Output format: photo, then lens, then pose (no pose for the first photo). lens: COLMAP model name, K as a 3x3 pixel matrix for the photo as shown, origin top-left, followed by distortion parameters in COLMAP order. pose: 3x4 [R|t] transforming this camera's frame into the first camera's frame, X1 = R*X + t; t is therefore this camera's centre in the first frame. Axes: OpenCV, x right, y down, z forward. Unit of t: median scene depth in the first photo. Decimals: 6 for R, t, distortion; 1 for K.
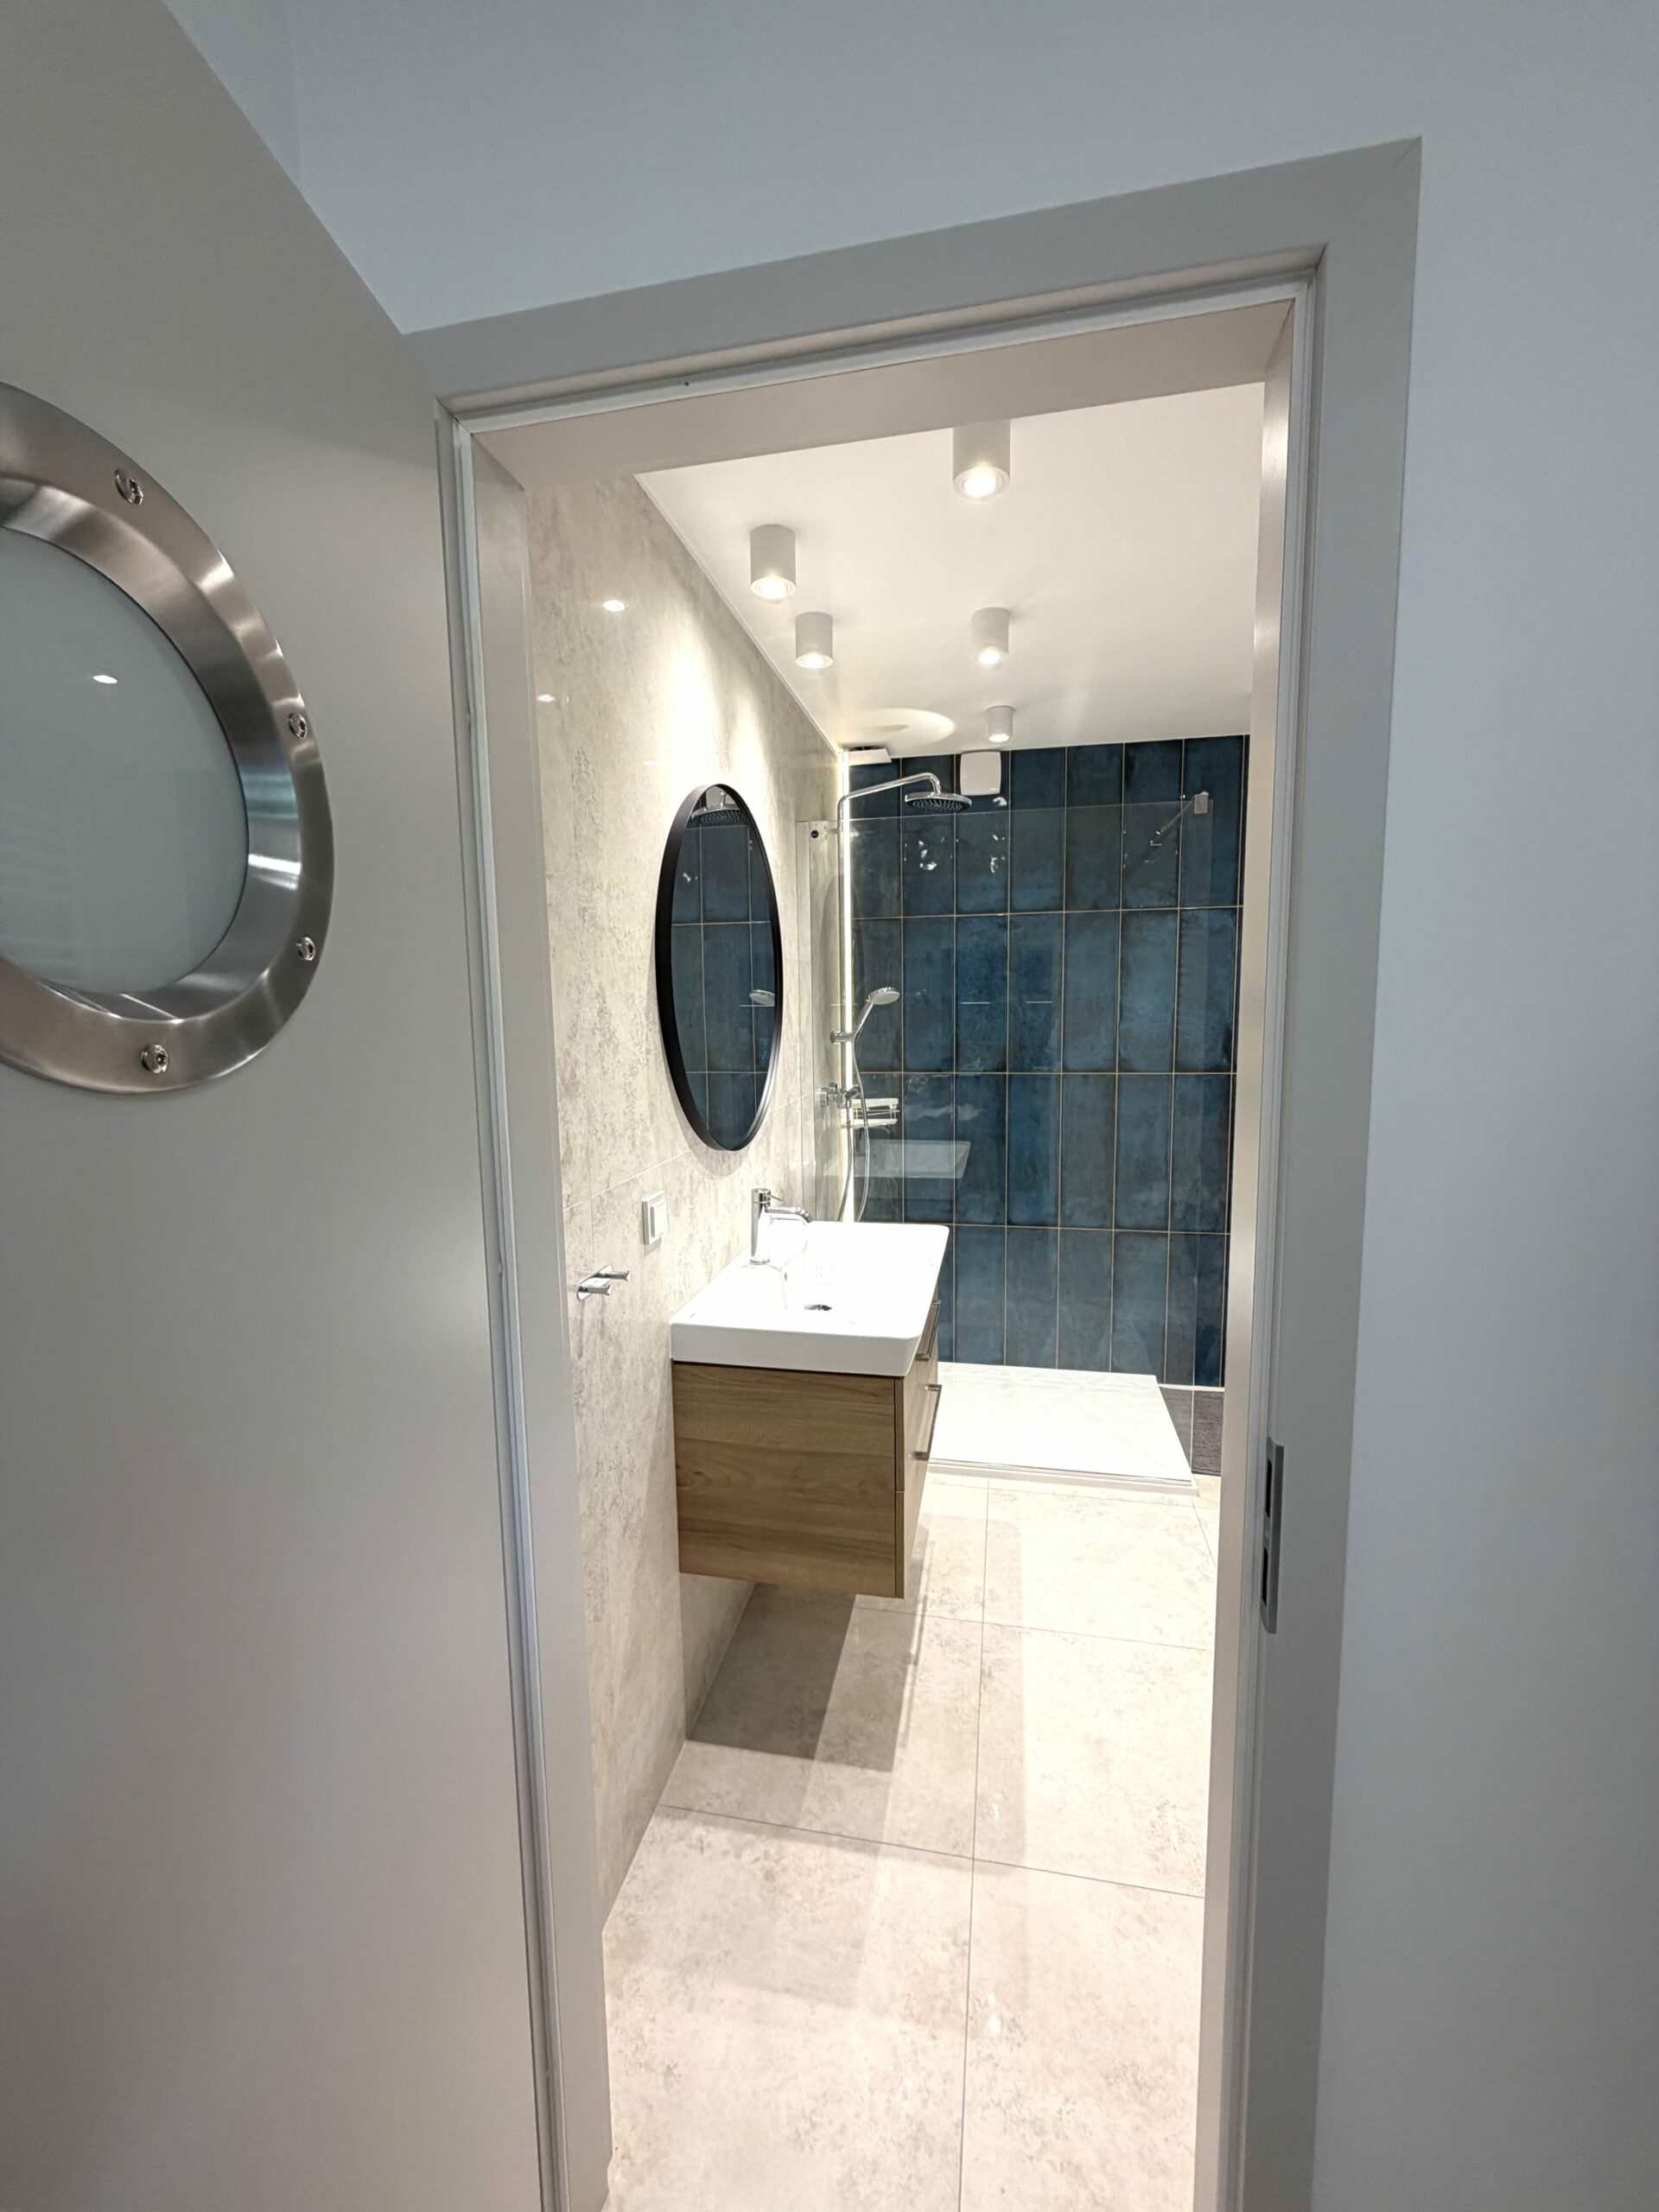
lens RADIAL K [[878.8, 0, 838.7], [0, 878.8, 1103.0], [0, 0, 1]] dist [0.003282, 0.000059]
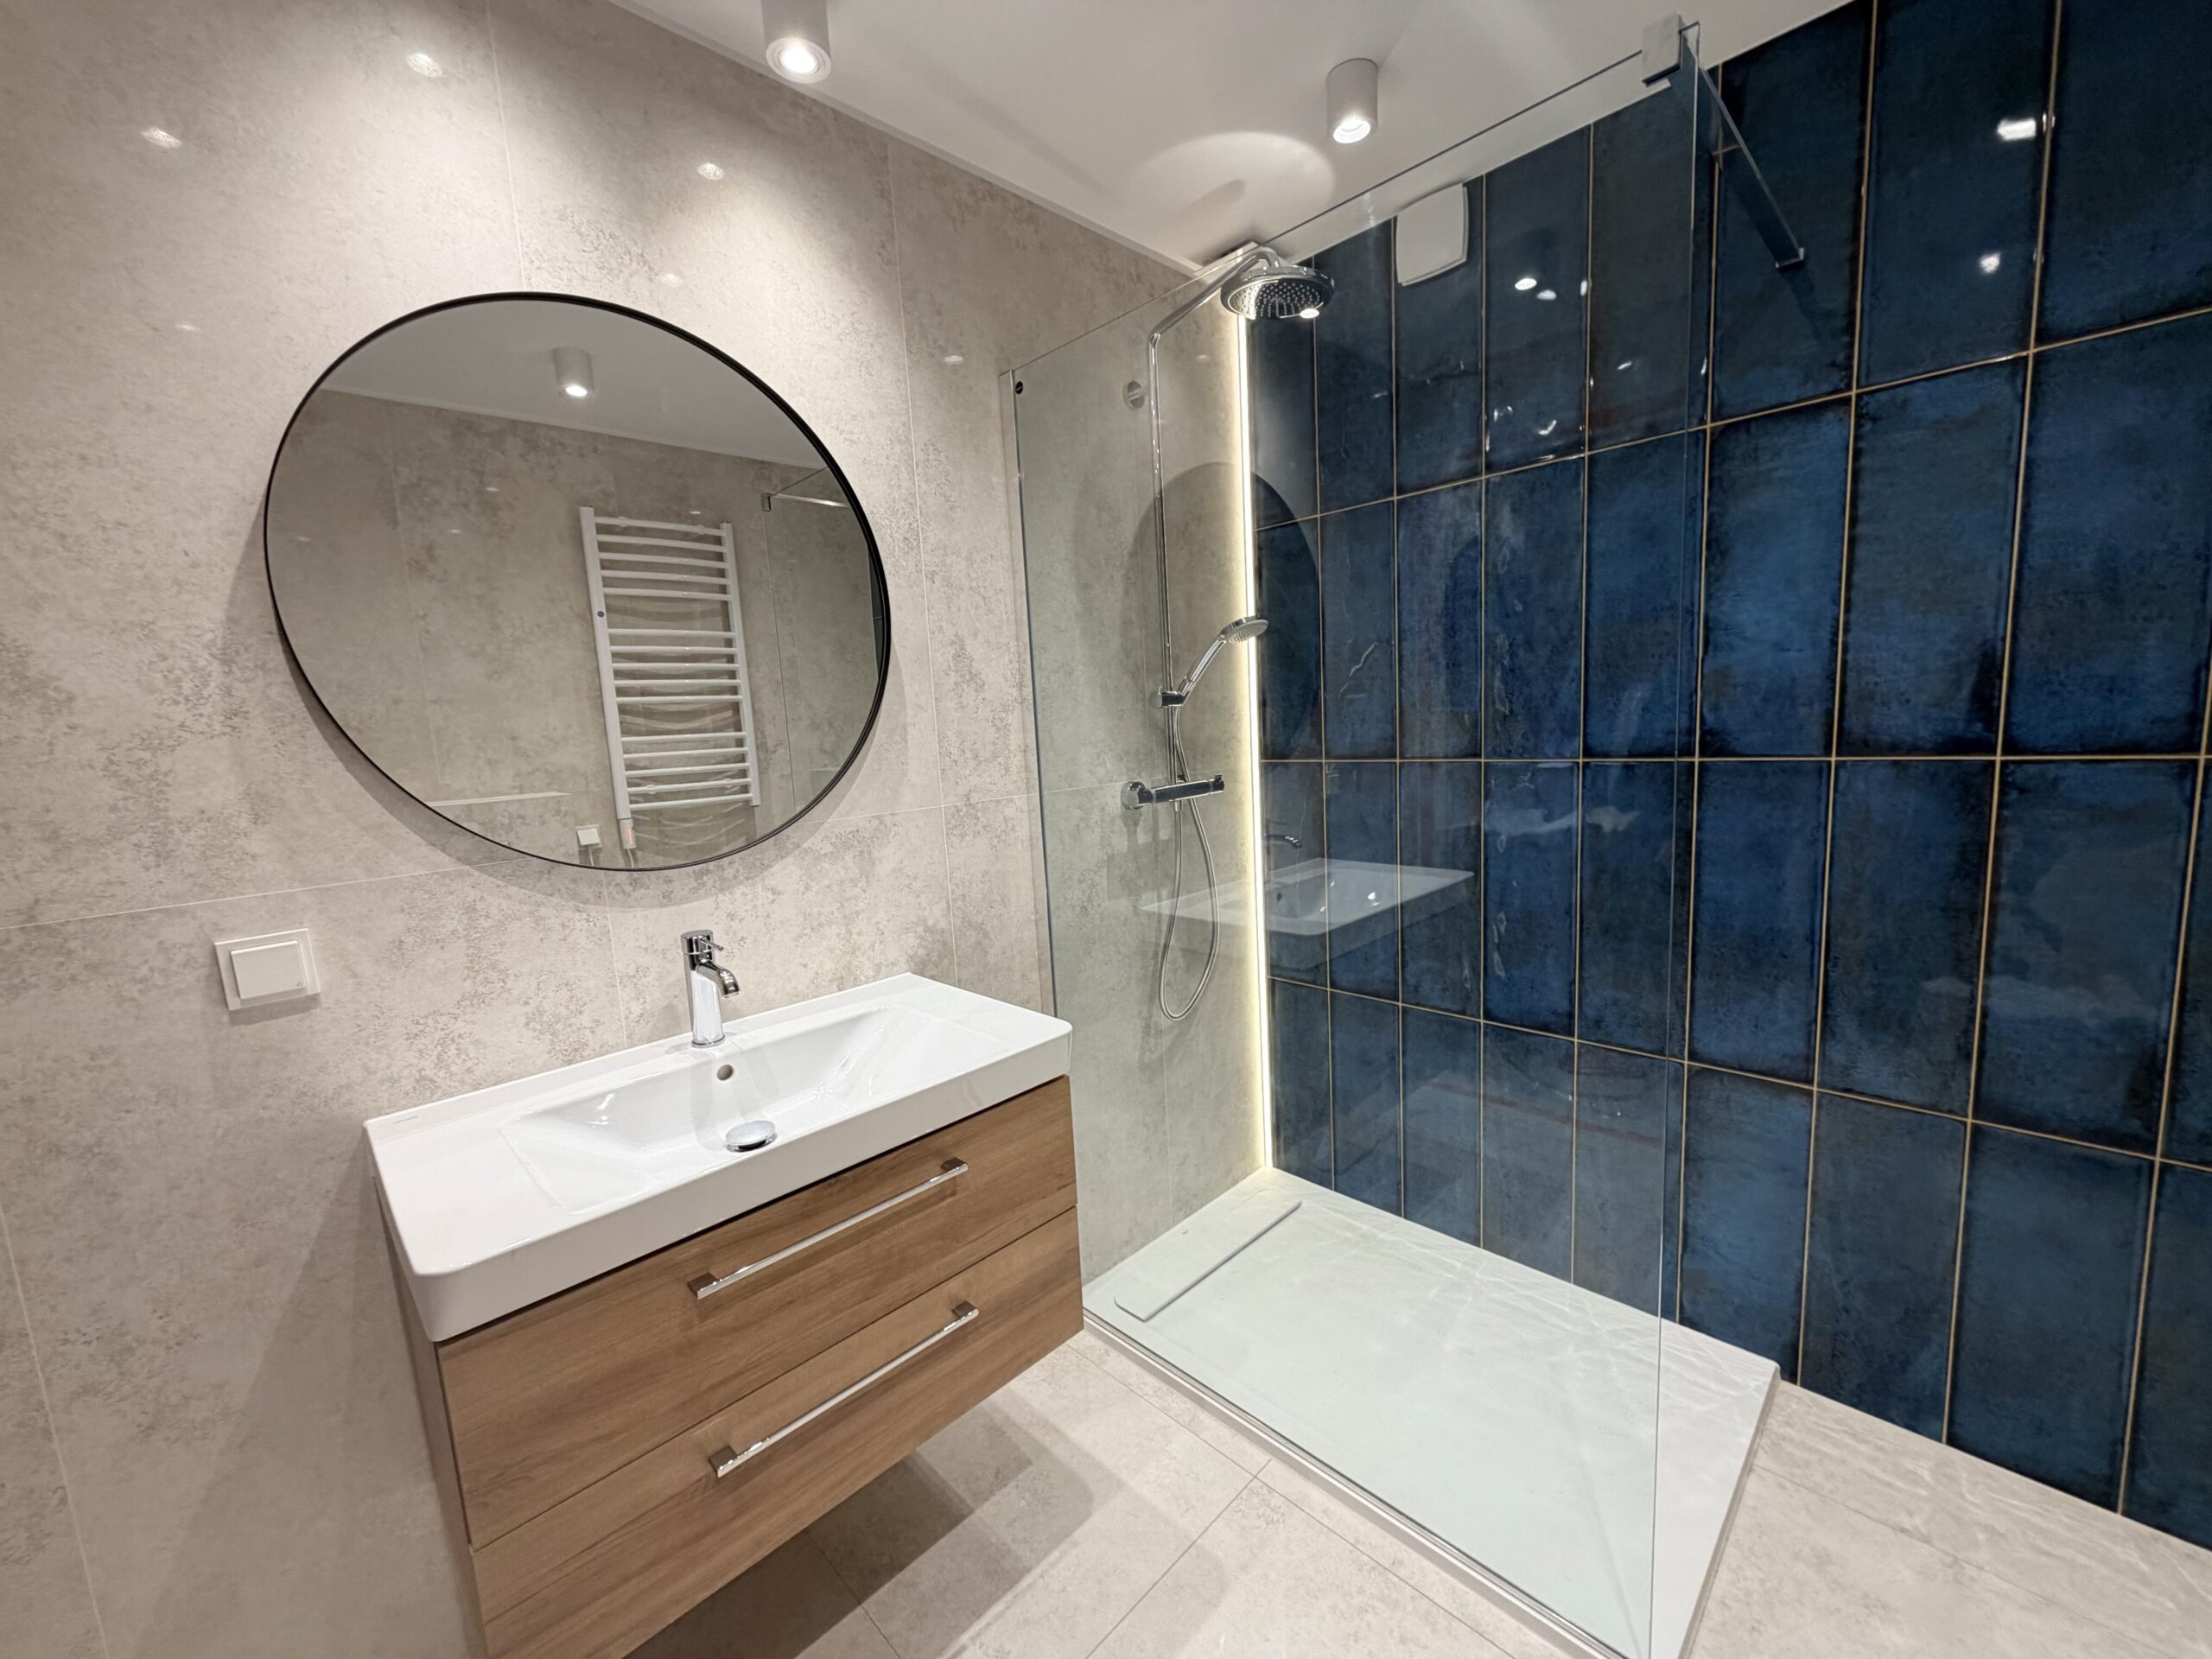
lens RADIAL K [[878.8, 0, 1115.1], [0, 878.8, 836.4], [0, 0, 1]] dist [0.003282, 0.000059]
pose [[0.828428, 0.044907, -0.558292, 0.331035], [-0.022959, 0.998666, 0.046261, -0.004929], [0.559624, -0.025506, 0.828354, 0.399807]]
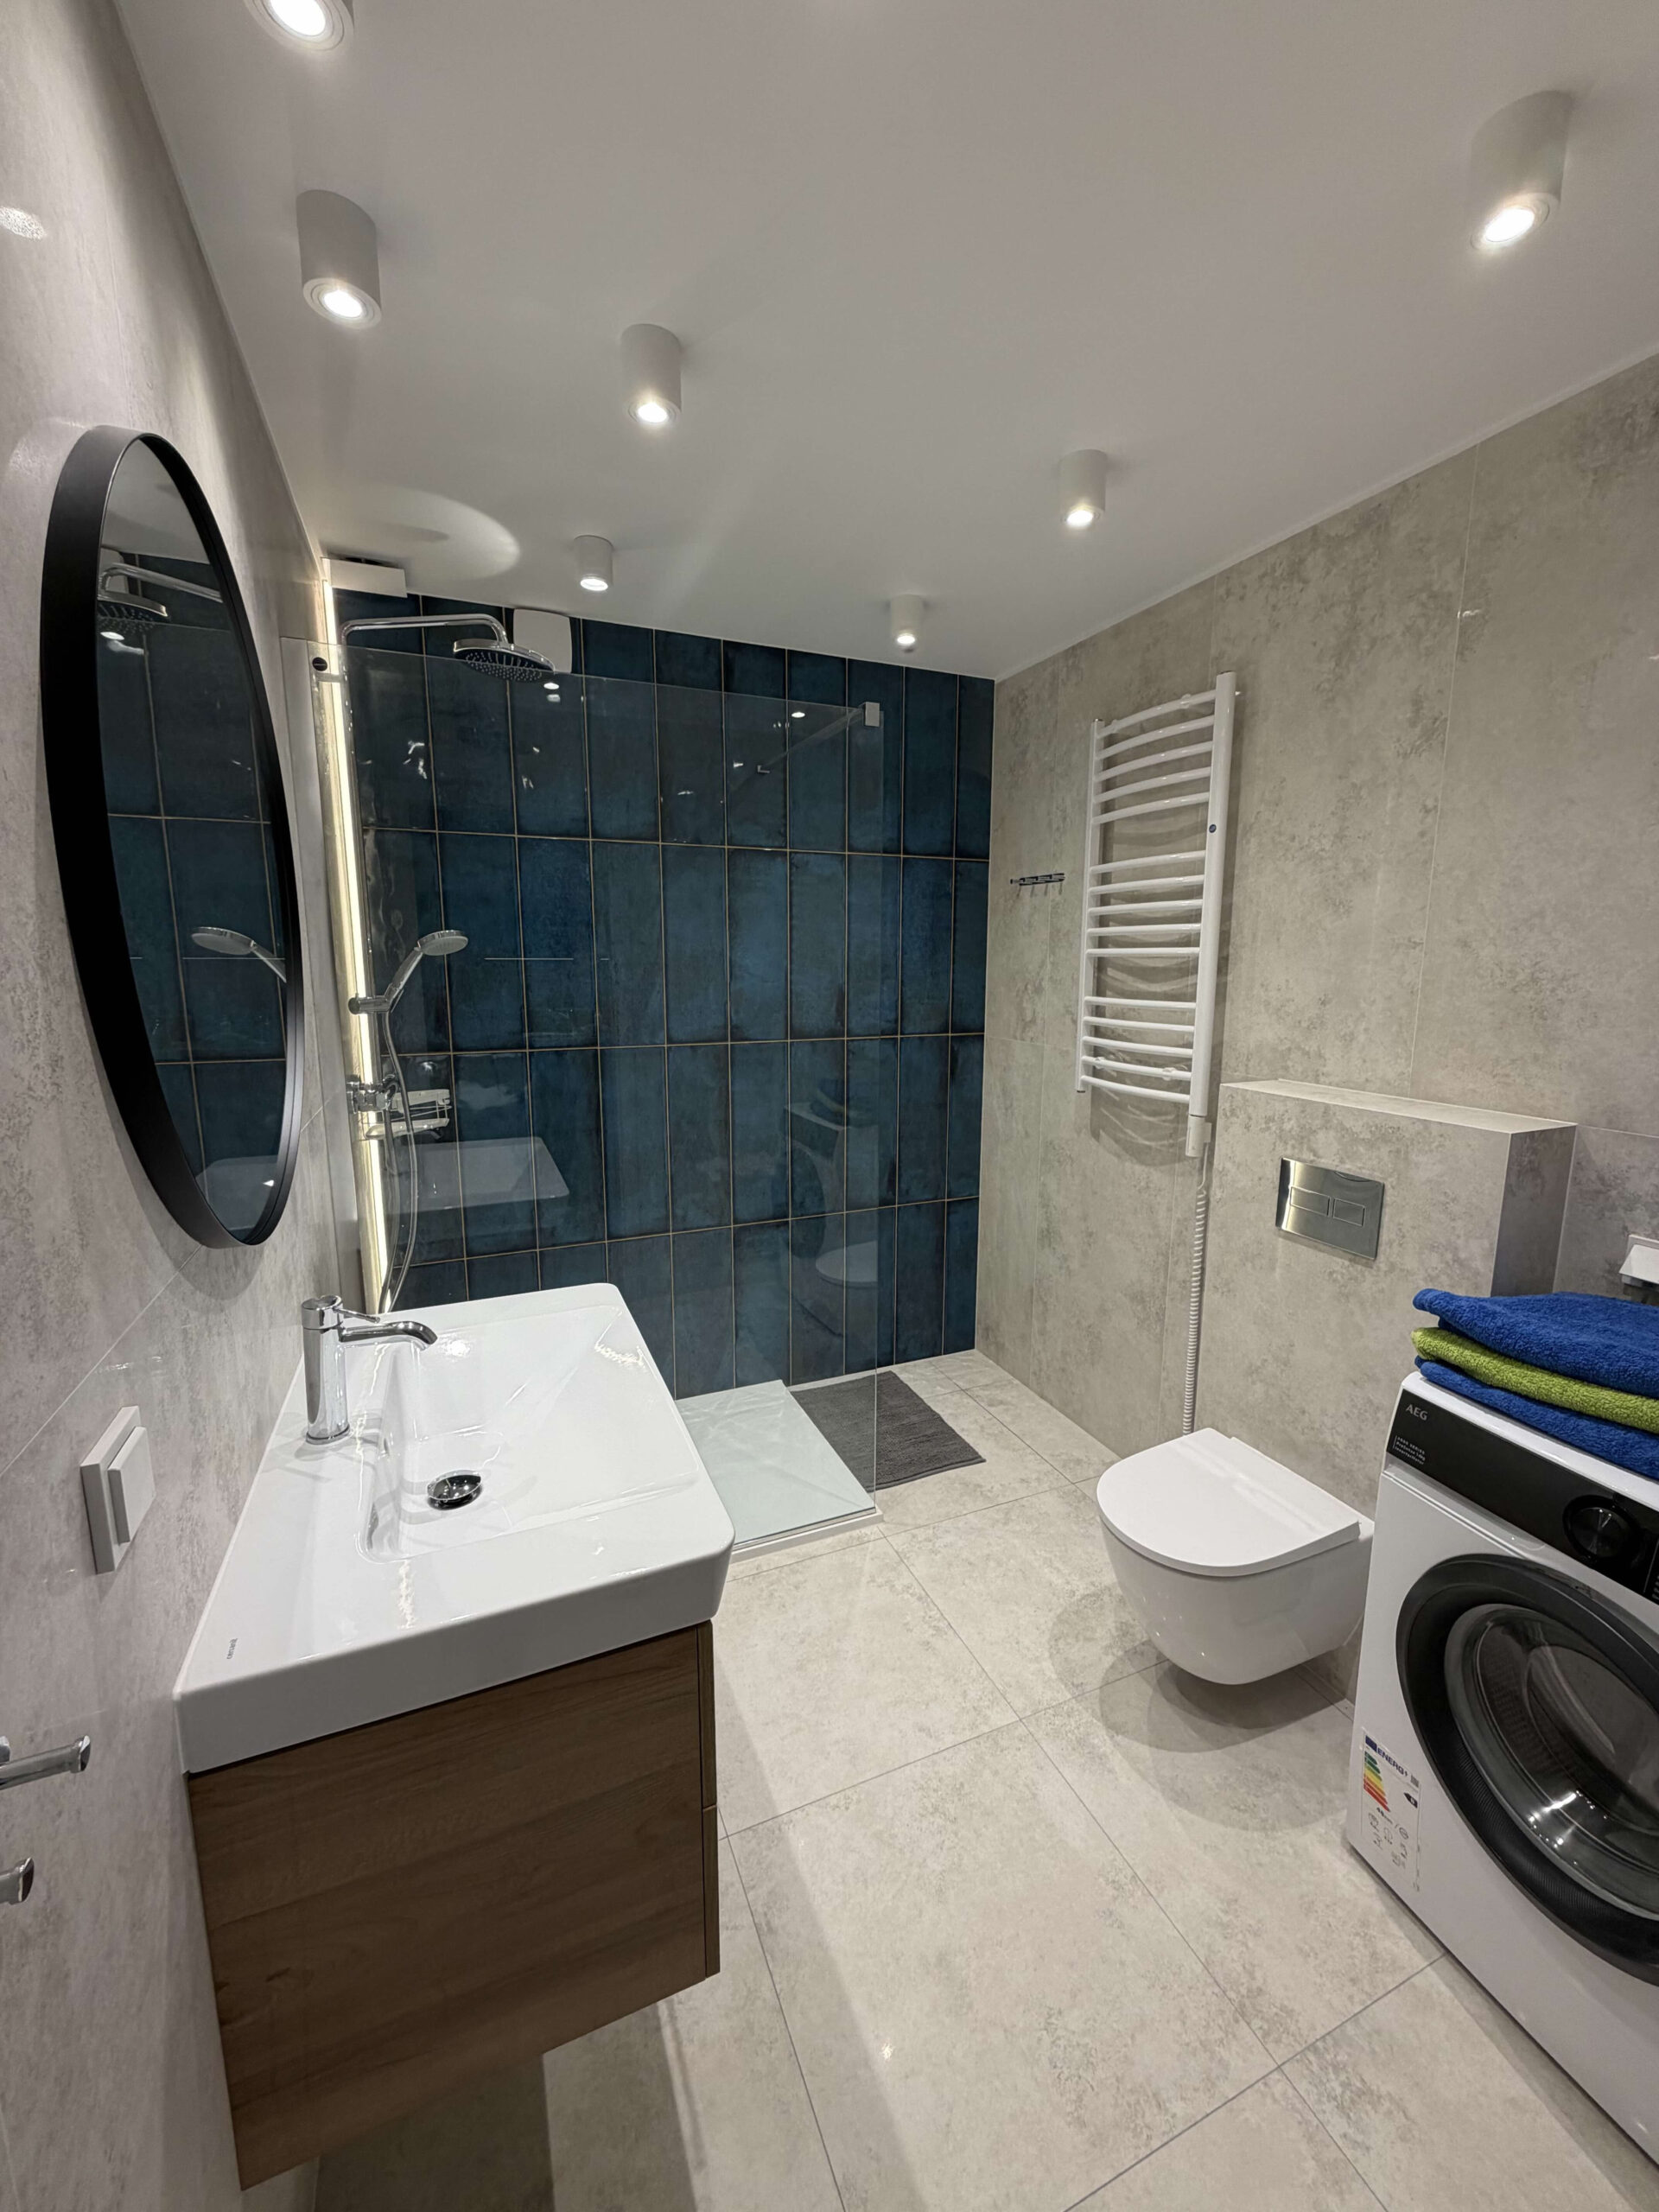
lens RADIAL K [[878.8, 0, 835.0], [0, 878.8, 1104.6], [0, 0, 1]] dist [0.003282, 0.000059]
pose [[0.828038, -0.075762, 0.555529, -0.073931], [0.049341, 0.996831, 0.062401, -0.023077], [-0.558496, -0.024260, 0.829152, 0.247160]]
